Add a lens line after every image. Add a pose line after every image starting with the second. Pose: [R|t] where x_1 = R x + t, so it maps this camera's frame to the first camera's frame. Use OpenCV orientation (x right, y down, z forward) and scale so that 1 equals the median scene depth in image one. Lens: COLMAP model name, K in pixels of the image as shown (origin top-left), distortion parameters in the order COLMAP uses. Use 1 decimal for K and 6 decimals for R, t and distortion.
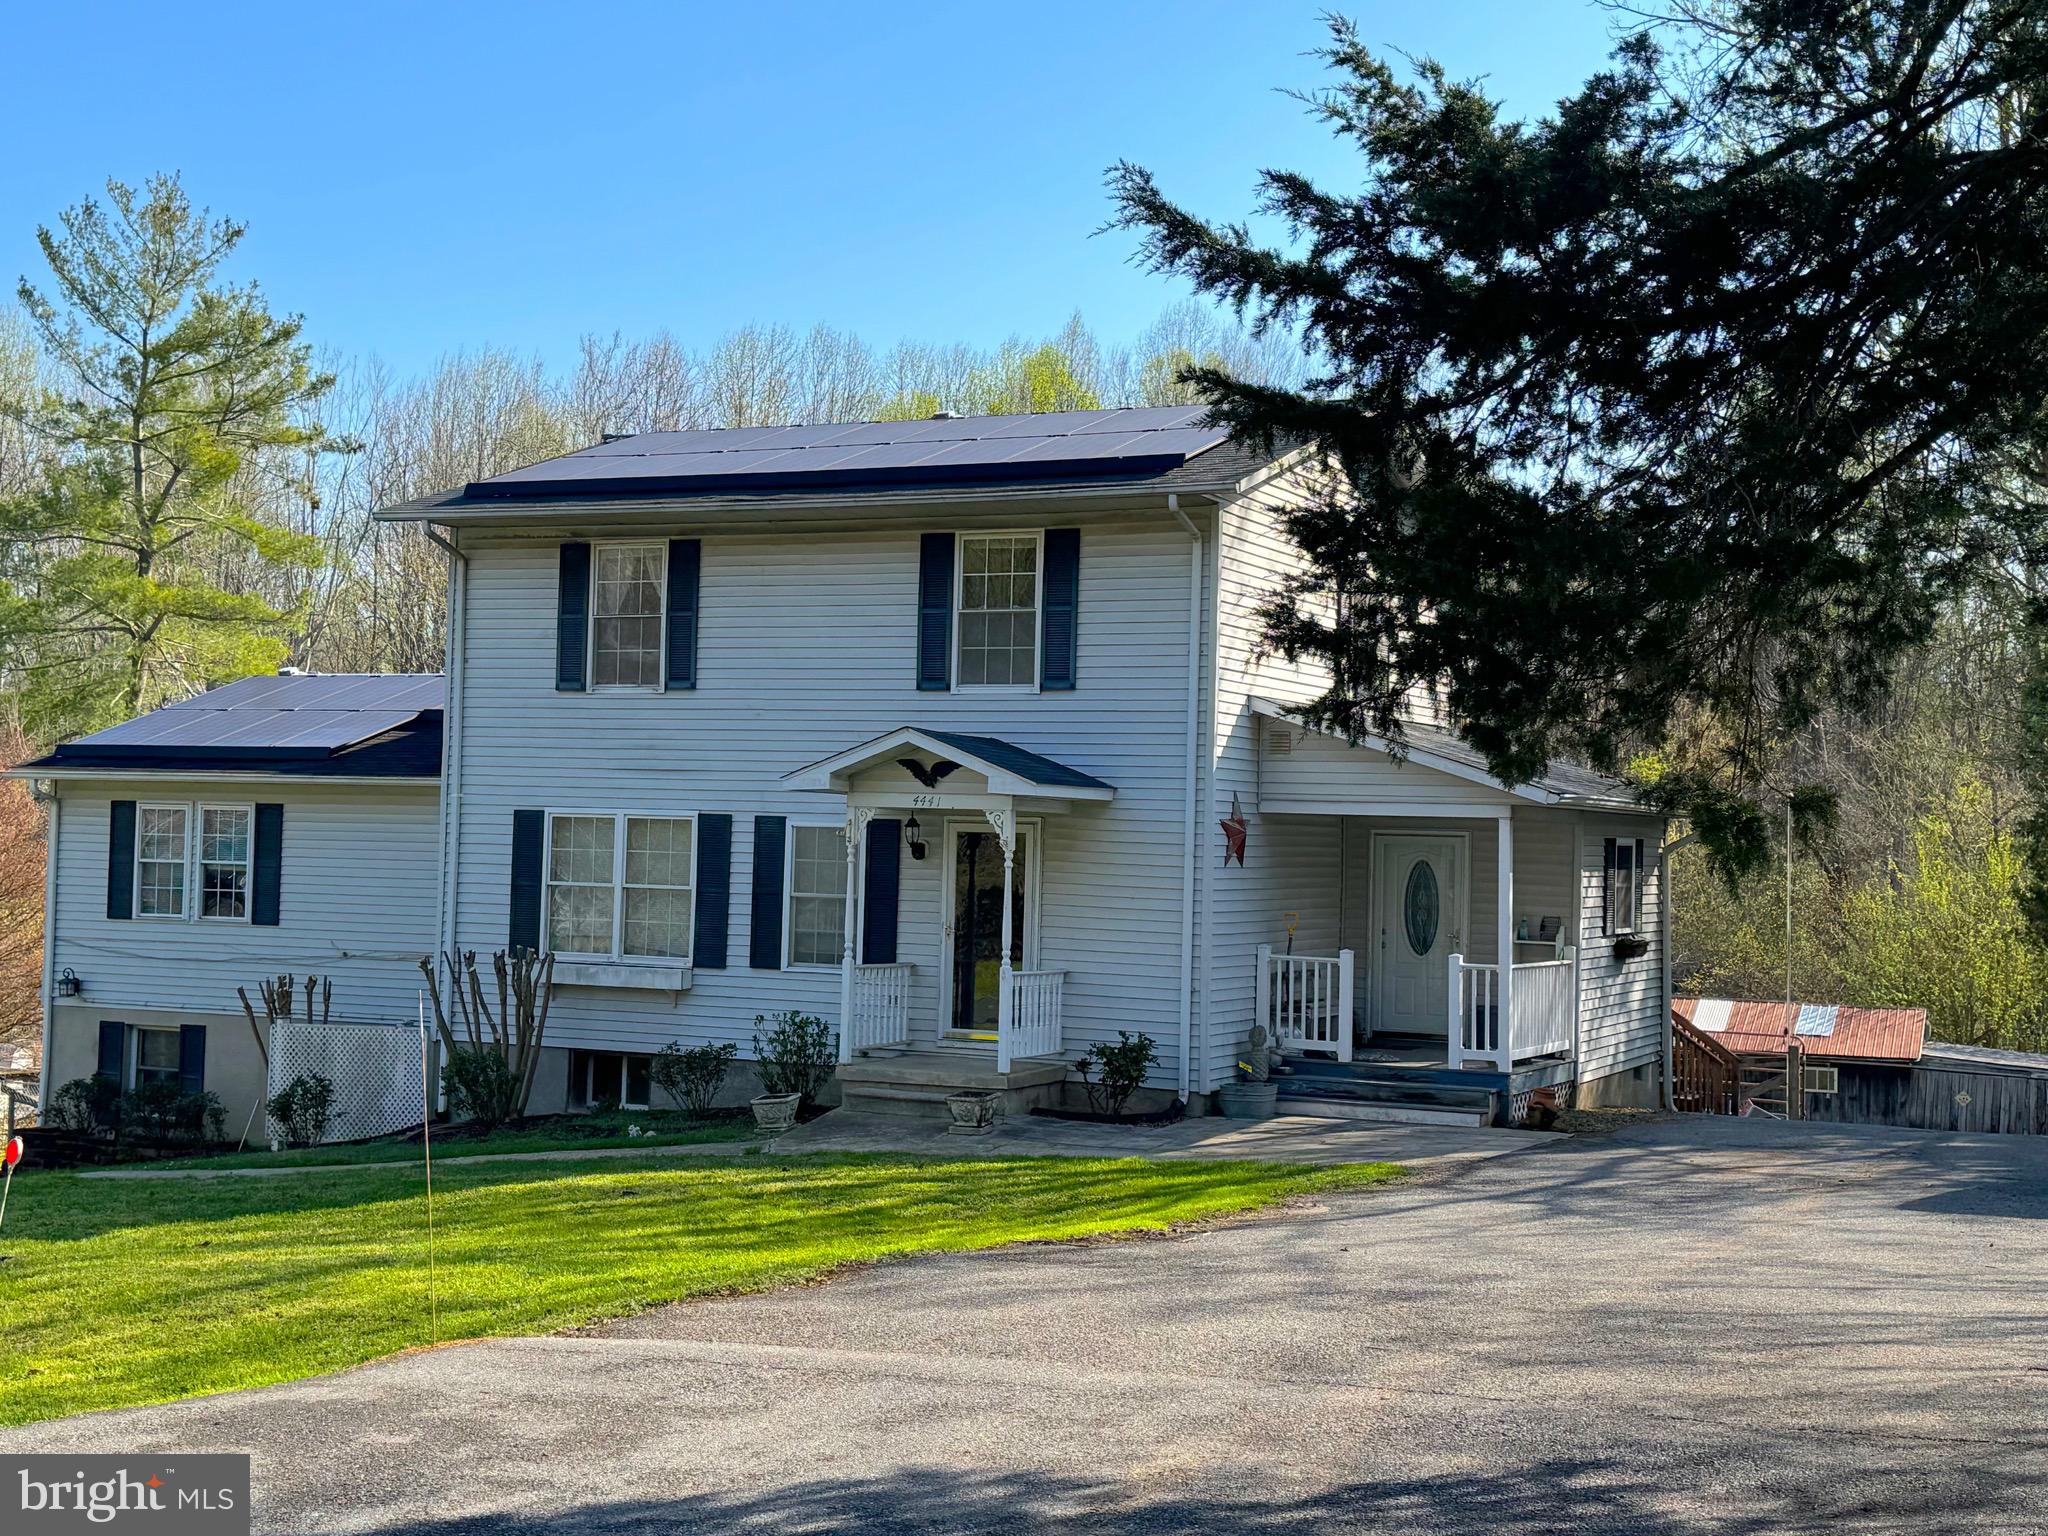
lens RADIAL K [[2636.1, 0, 1024.0], [0, 2636.1, 768.0], [0, 0, 1]] dist [0.151121, -0.258200]
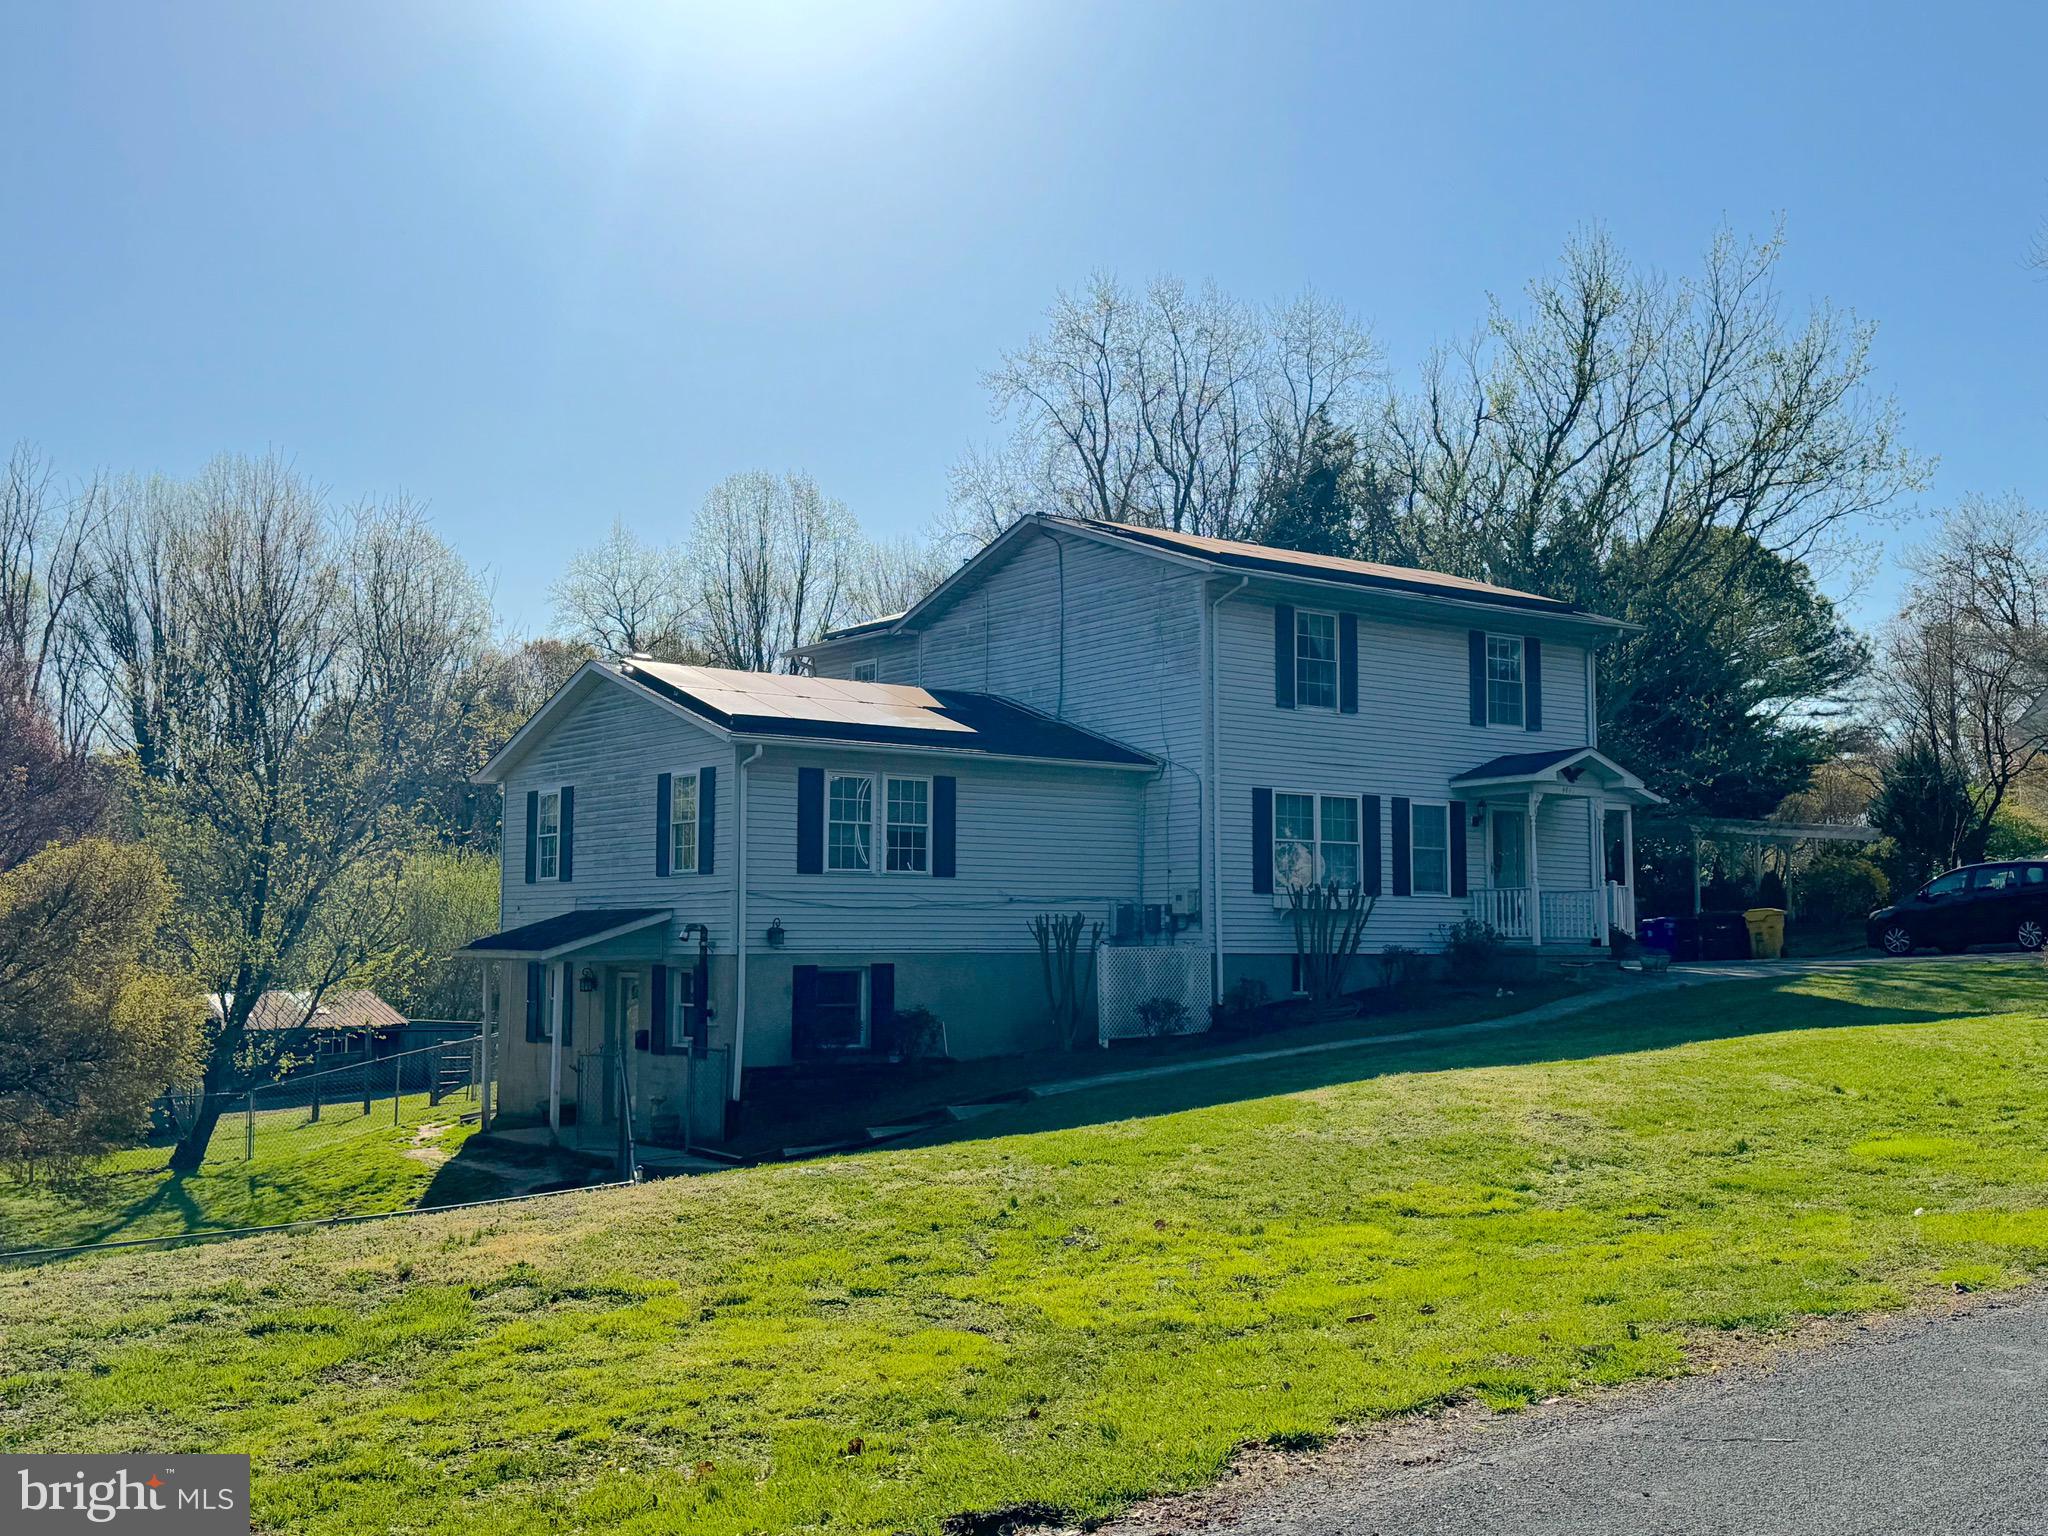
lens RADIAL K [[2070.6, 0, 1024.0], [0, 2070.6, 768.0], [0, 0, 1]] dist [0.117021, -0.001386]
pose [[0.460826, 0.045272, 0.886335, -1.157236], [-0.020257, 0.998974, -0.040493, 0.049287], [-0.887259, 0.000706, 0.461270, 0.563618]]
